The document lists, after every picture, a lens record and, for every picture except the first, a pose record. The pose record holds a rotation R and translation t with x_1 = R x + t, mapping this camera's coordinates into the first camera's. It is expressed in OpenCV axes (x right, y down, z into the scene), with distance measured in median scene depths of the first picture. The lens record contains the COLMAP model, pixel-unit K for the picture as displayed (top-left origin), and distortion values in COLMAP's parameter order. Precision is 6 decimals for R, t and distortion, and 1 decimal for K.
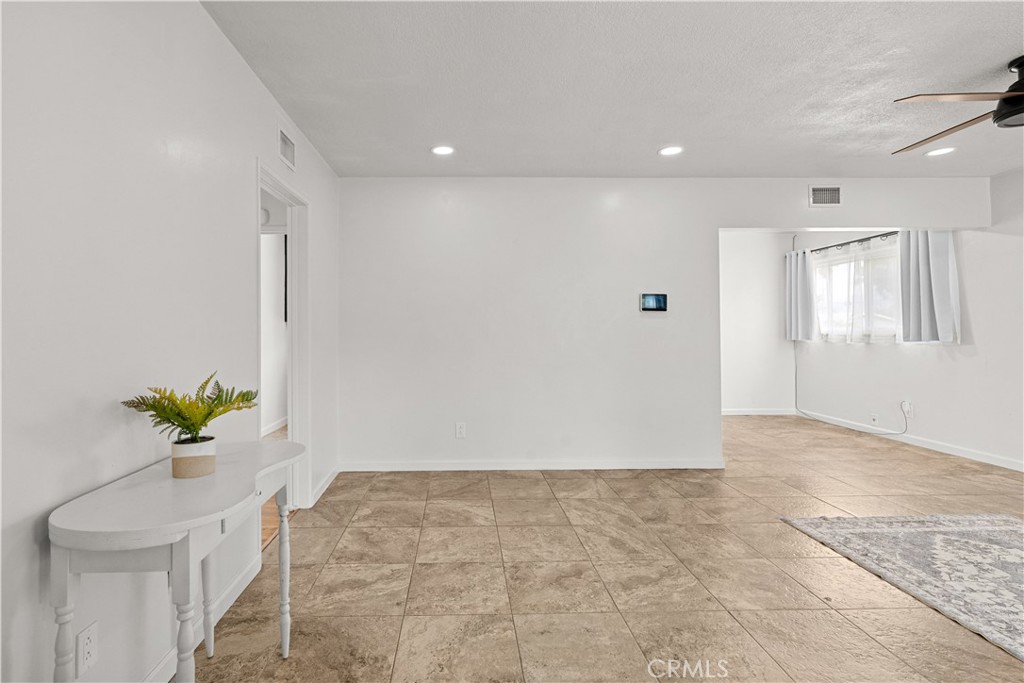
lens RADIAL K [[499.3, 0, 442.7], [0, 499.3, 326.3], [0, 0, 1]] dist [0.003024, -0.000770]
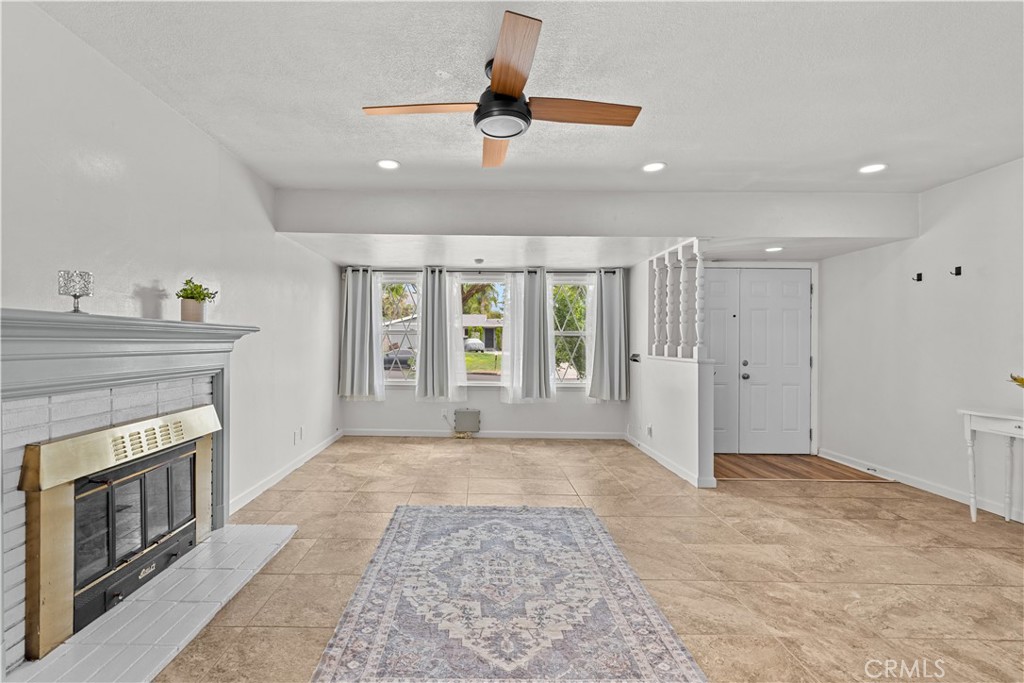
lens RADIAL K [[467.8, 0, 481.7], [0, 467.8, 352.9], [0, 0, 1]] dist [-0.005376, 0.000543]
pose [[-0.999935, -0.002985, -0.011003, 1.138169], [-0.003153, 0.999878, 0.015298, -0.000867], [0.010956, 0.015332, -0.999822, 1.754715]]
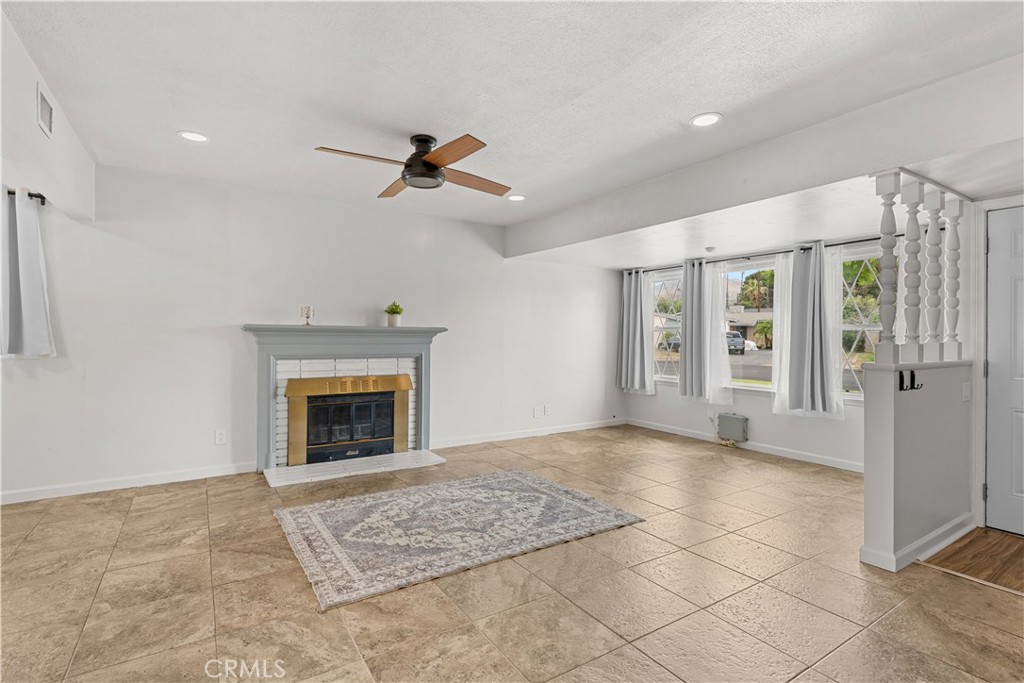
lens RADIAL K [[478.9, 0, 519.7], [0, 478.9, 340.3], [0, 0, 1]] dist [-0.007509, -0.001143]
pose [[-0.573833, -0.002263, 0.818969, -0.037542], [-0.009315, 0.999950, -0.003764, 0.005485], [-0.818919, -0.009788, -0.573825, 1.403284]]
